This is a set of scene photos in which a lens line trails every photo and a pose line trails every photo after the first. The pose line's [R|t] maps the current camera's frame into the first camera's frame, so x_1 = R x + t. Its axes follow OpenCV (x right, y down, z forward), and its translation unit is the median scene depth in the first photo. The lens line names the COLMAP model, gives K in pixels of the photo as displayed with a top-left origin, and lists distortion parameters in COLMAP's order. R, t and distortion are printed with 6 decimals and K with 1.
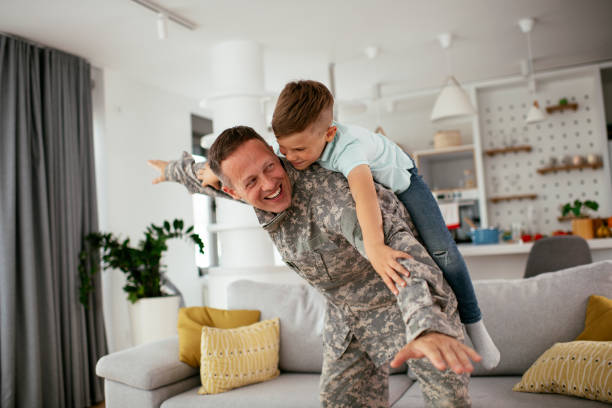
lens RADIAL K [[622.5, 0, 309.6], [0, 622.5, 202.1], [0, 0, 1]] dist [-0.062736, 0.000000]
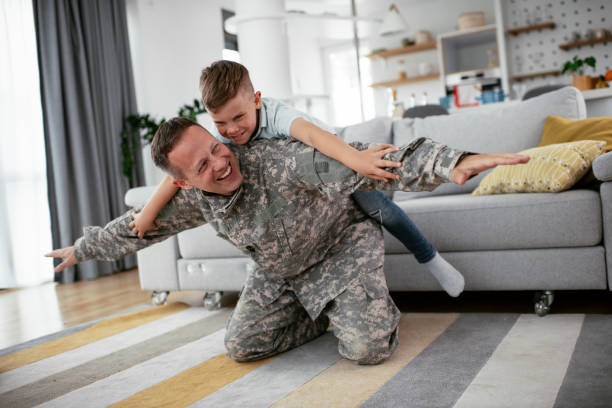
lens RADIAL K [[622.5, 0, 307.1], [0, 622.5, 206.6], [0, 0, 1]] dist [-0.062736, 0.000000]
pose [[0.994147, -0.026321, -0.104784, 0.074686], [0.039854, 0.990812, 0.129238, 0.083014], [0.100420, -0.132657, 0.986062, -0.088940]]
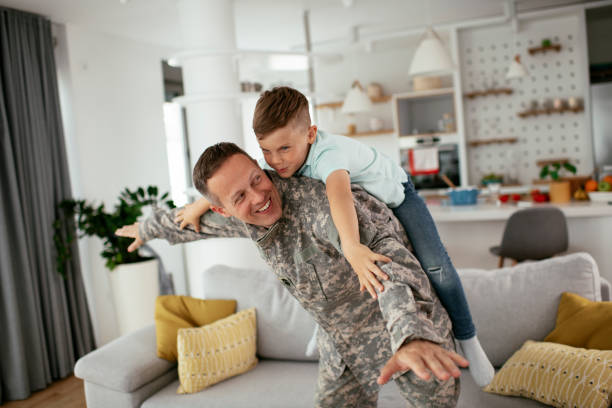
lens RADIAL K [[622.5, 0, 309.9], [0, 622.5, 205.0], [0, 0, 1]] dist [-0.062736, 0.000000]
pose [[0.999367, -0.024125, 0.026139, 0.010787], [0.020008, 0.988833, 0.147678, -0.080040], [-0.029410, -0.147062, 0.988690, 0.018929]]
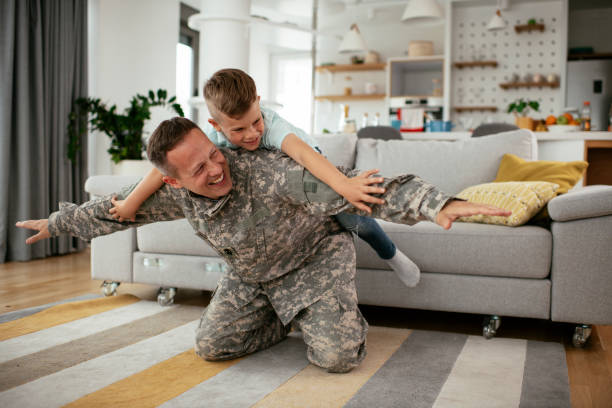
lens RADIAL K [[622.5, 0, 309.8], [0, 622.5, 205.3], [0, 0, 1]] dist [-0.062736, 0.000000]
pose [[0.996038, 0.081245, 0.036173, 0.023597], [-0.084986, 0.989372, 0.117983, 0.076605], [-0.026203, -0.120590, 0.992357, -0.108961]]
